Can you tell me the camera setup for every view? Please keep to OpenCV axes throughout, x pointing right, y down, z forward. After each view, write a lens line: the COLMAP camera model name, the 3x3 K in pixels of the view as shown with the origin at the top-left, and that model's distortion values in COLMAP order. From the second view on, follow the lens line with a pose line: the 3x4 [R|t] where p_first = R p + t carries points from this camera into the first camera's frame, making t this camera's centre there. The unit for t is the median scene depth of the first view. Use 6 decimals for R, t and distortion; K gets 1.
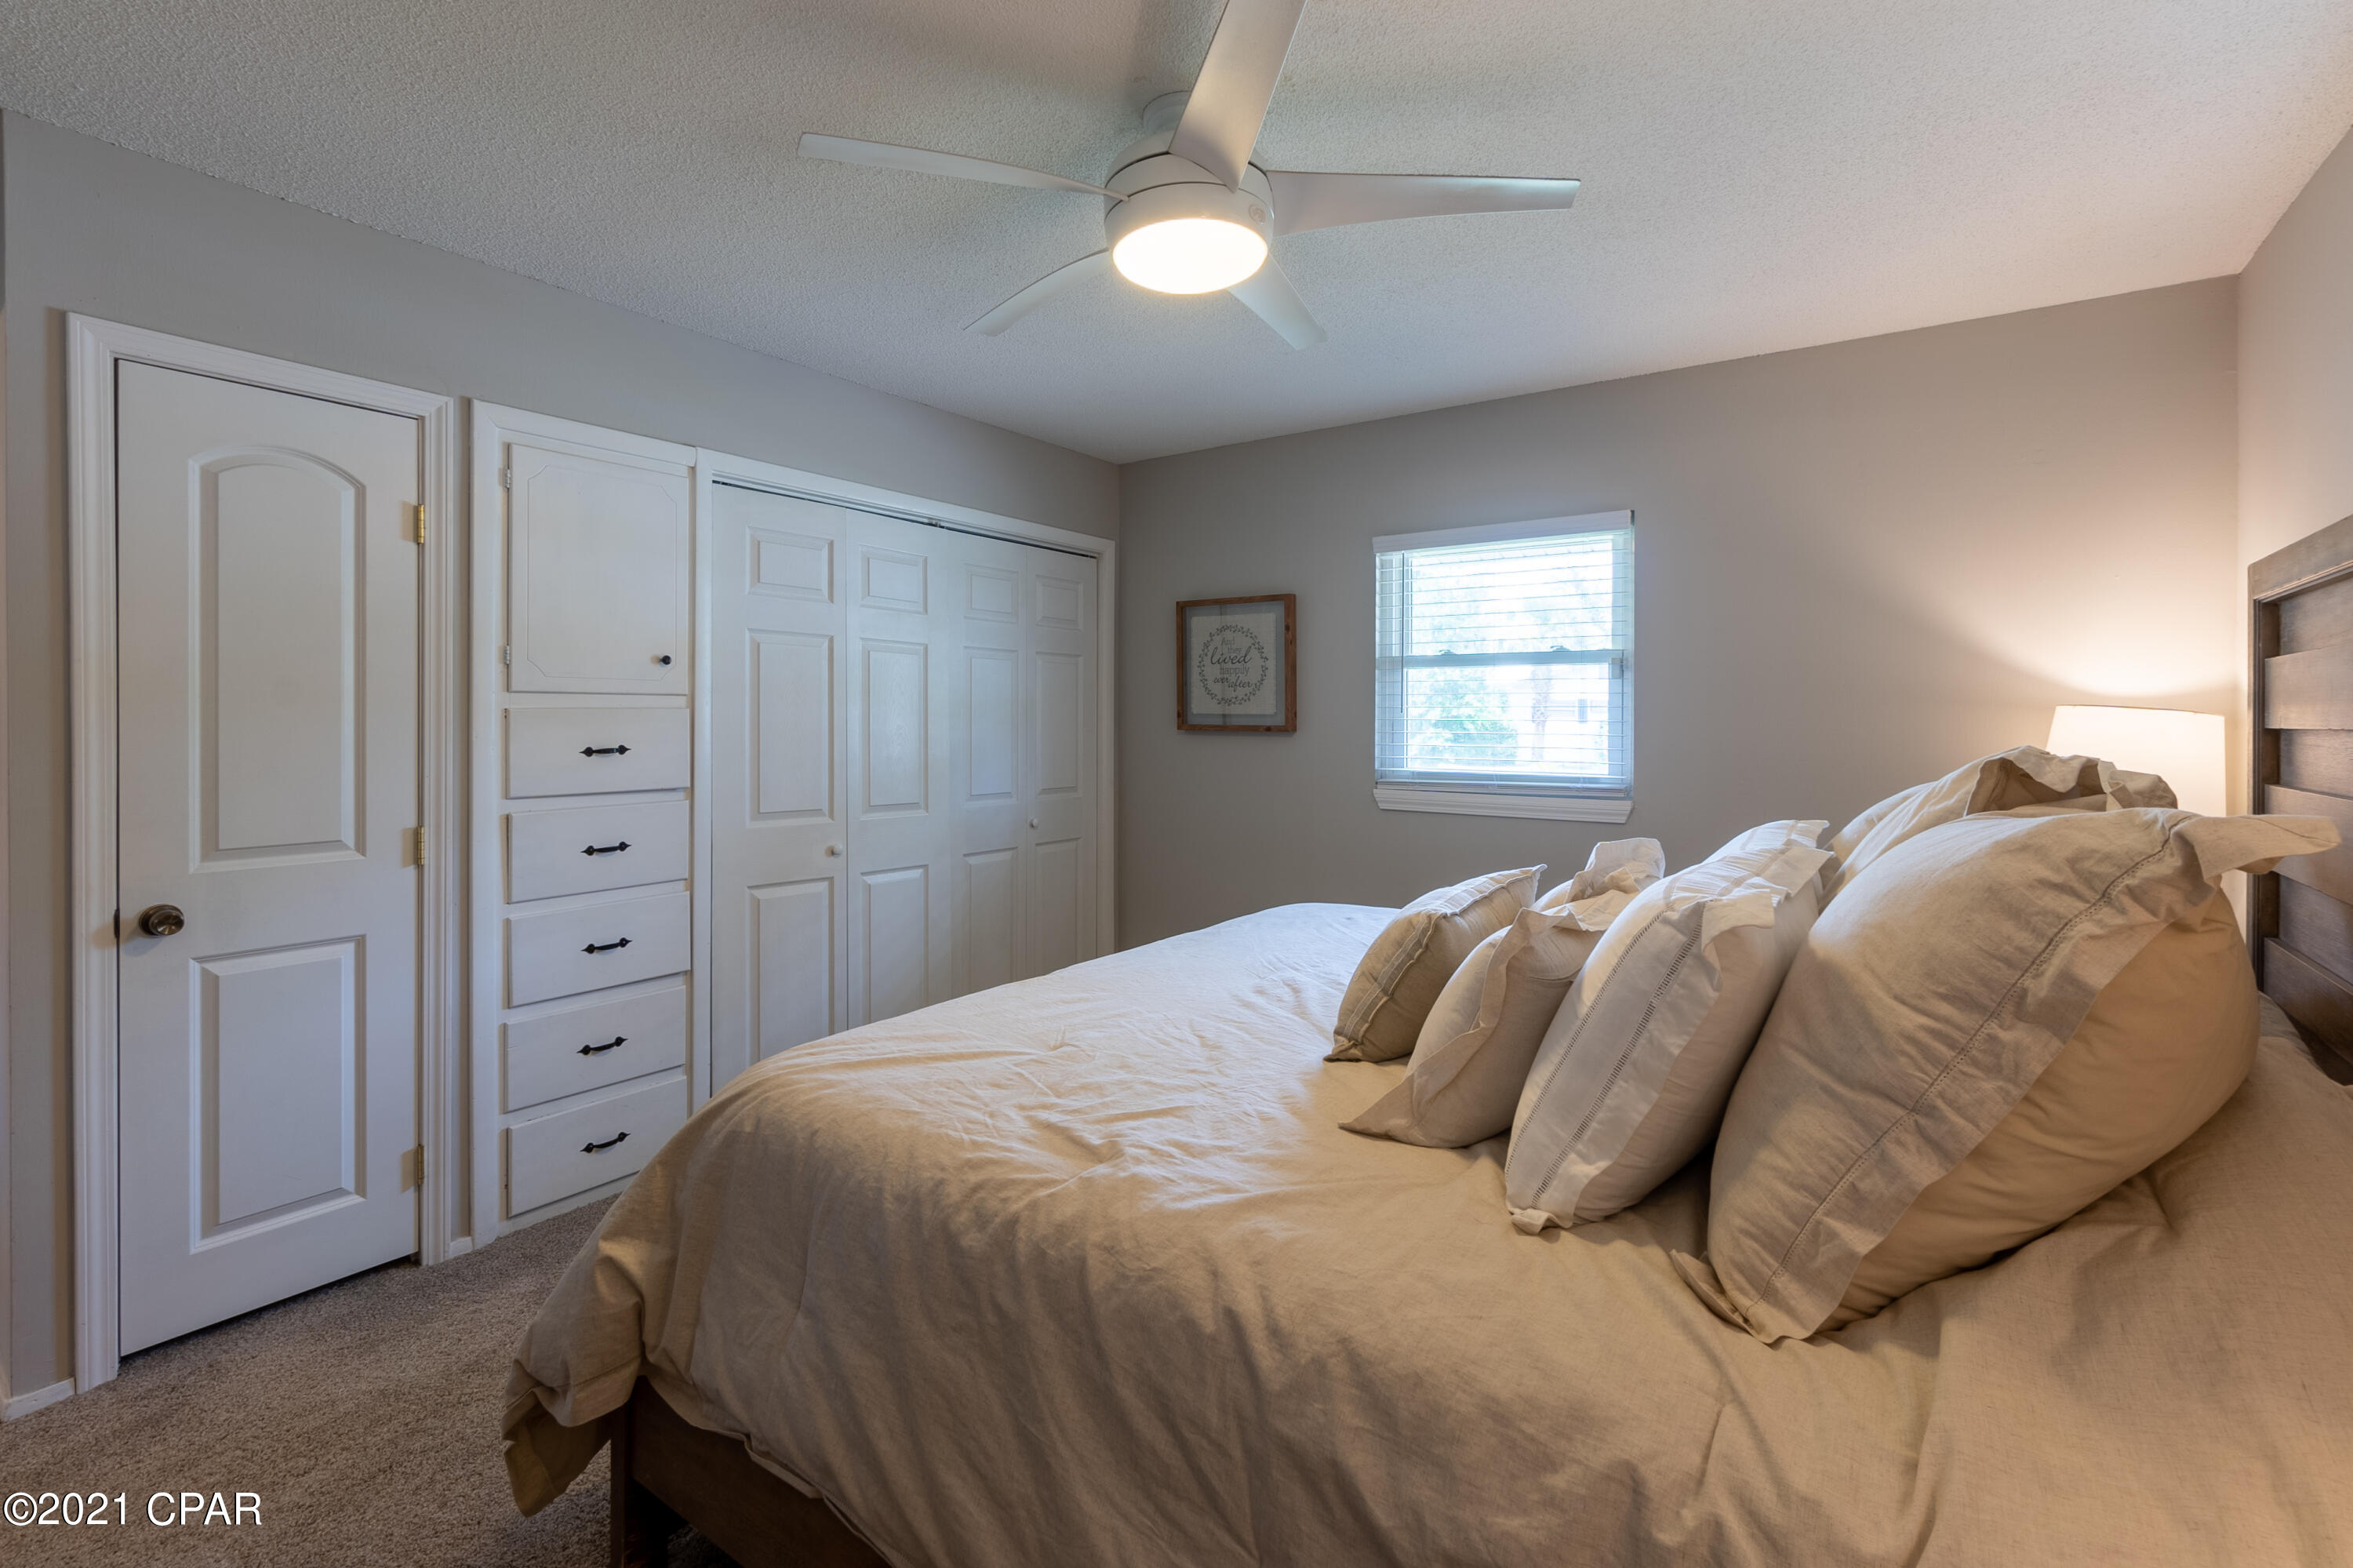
lens RADIAL K [[1058.6, 0, 1149.7], [0, 1058.6, 707.8], [0, 0, 1]] dist [-0.002437, -0.000087]
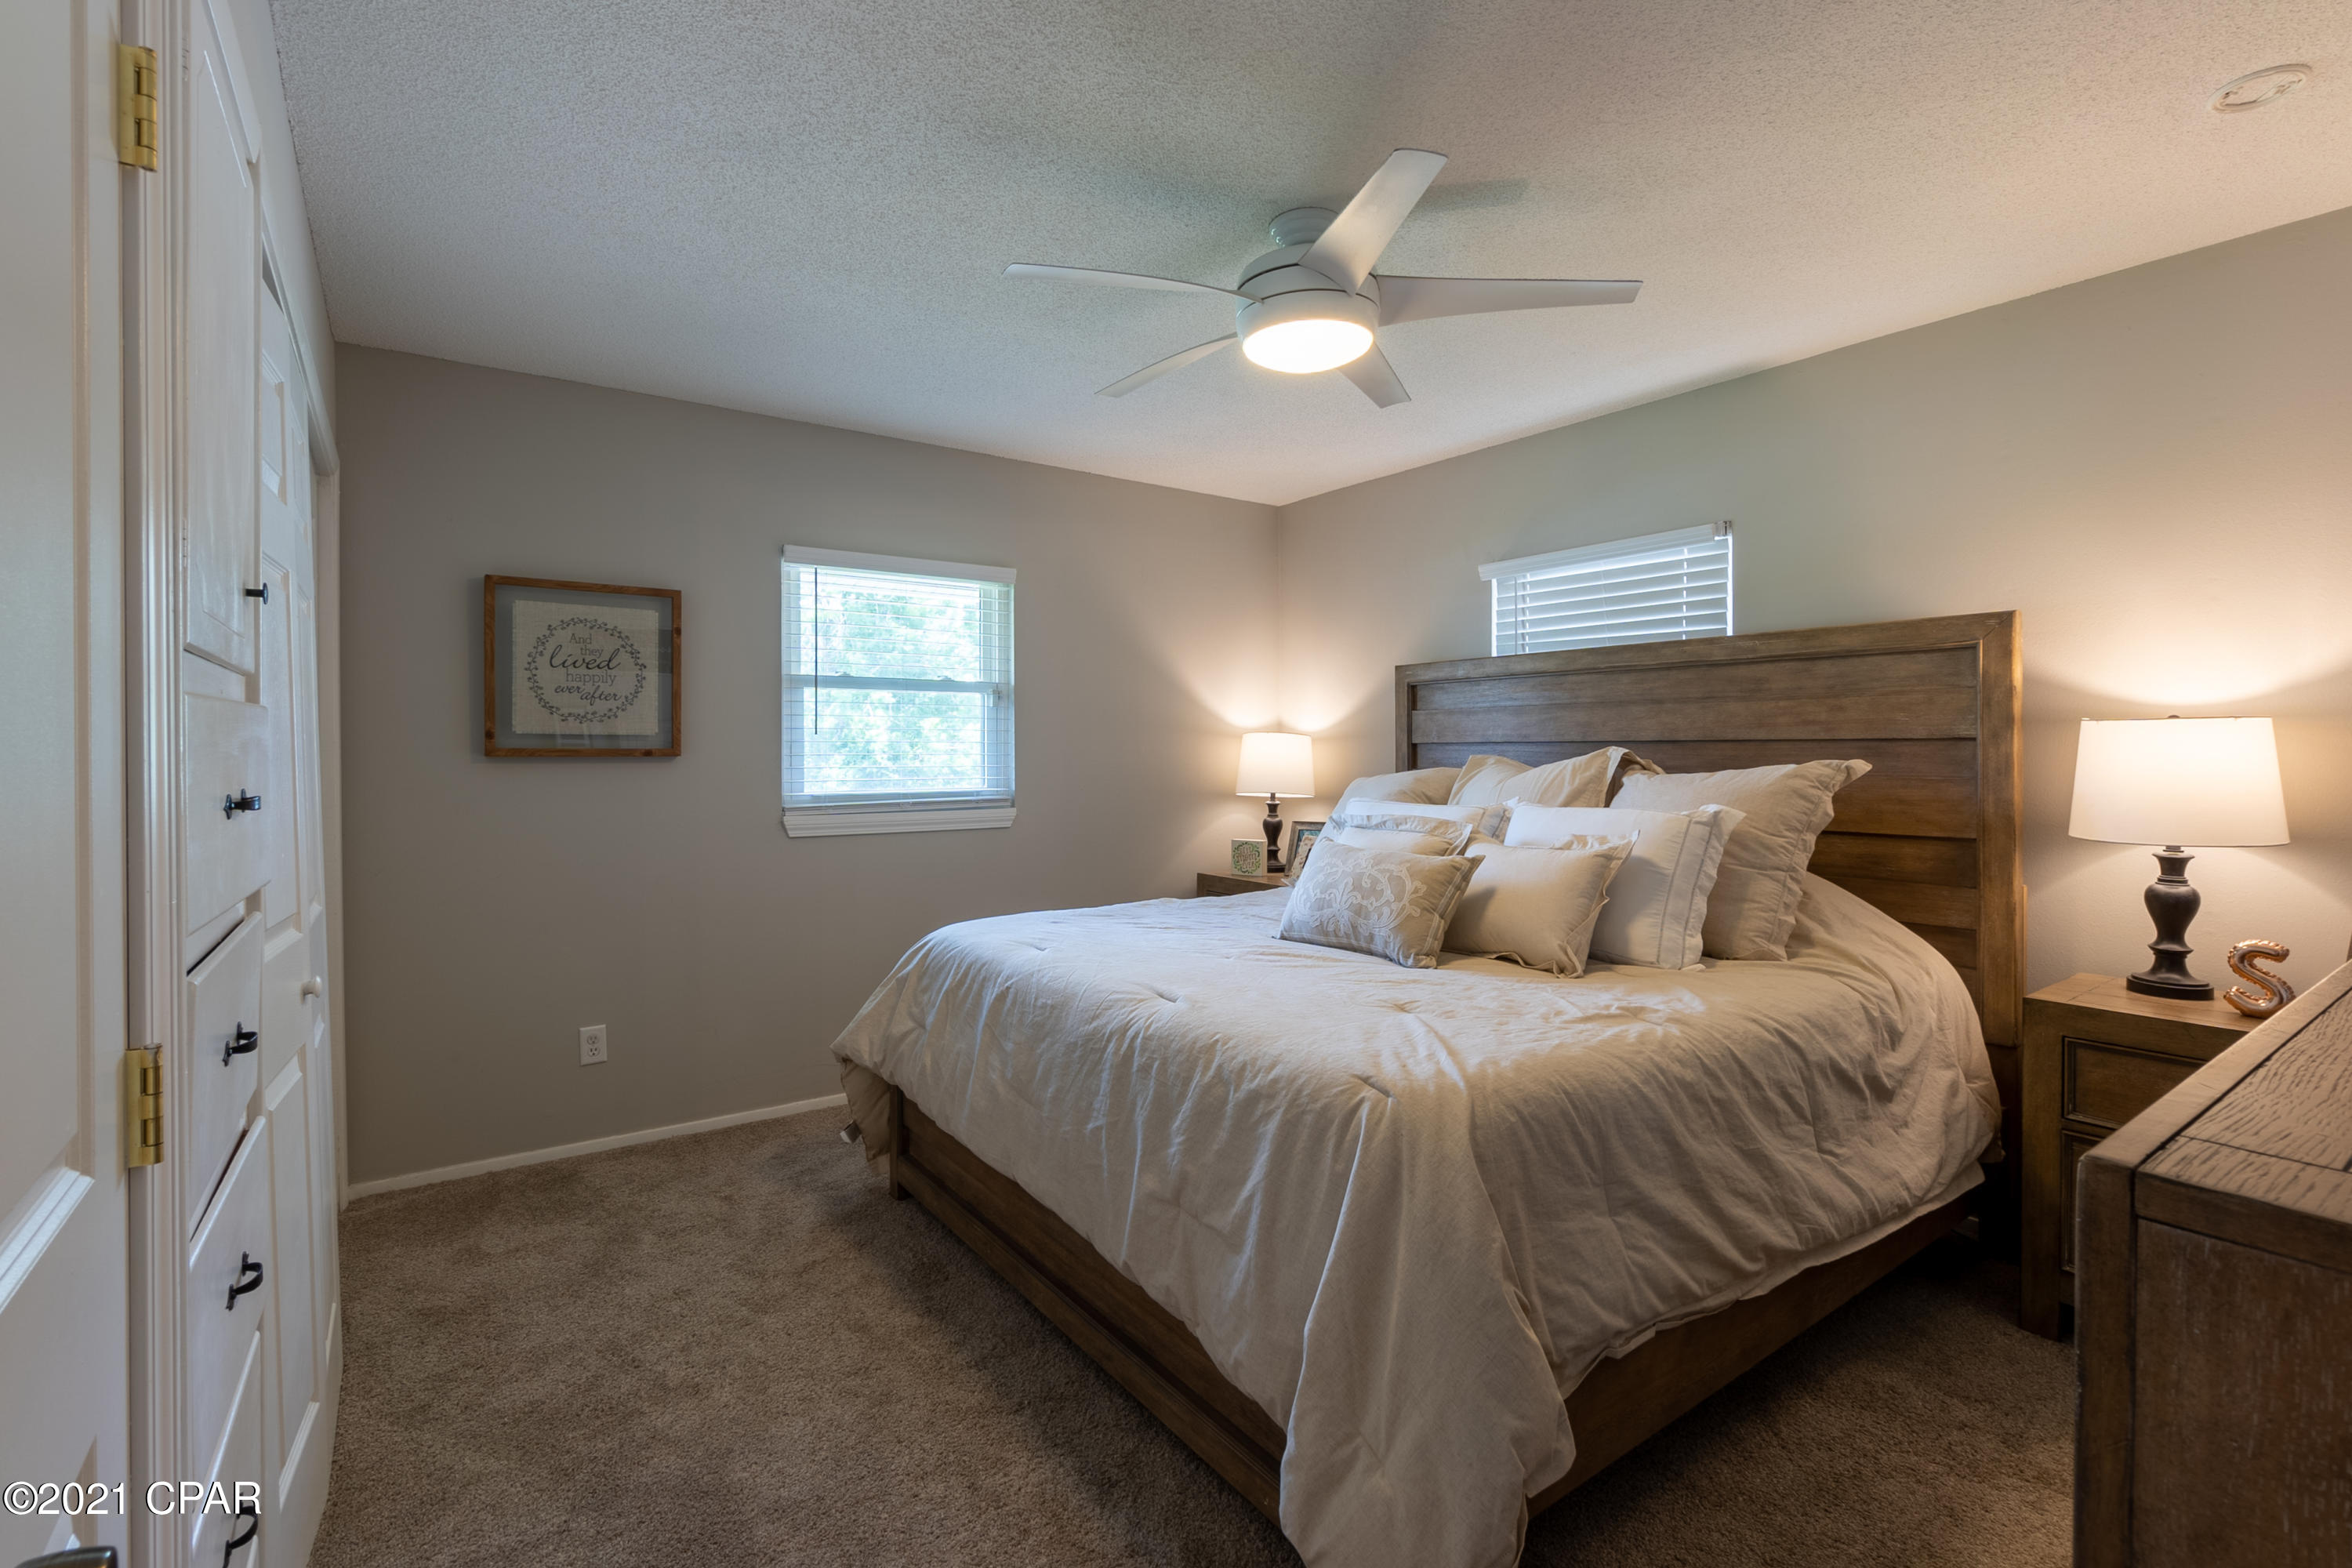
lens RADIAL K [[1049.6, 0, 1193.8], [0, 1049.6, 755.0], [0, 0, 1]] dist [-0.002730, -0.000282]
pose [[0.313000, -0.007915, 0.949720, -0.554049], [-0.005814, 0.999931, 0.010250, 0.011647], [-0.949735, -0.008729, 0.312932, 0.371831]]
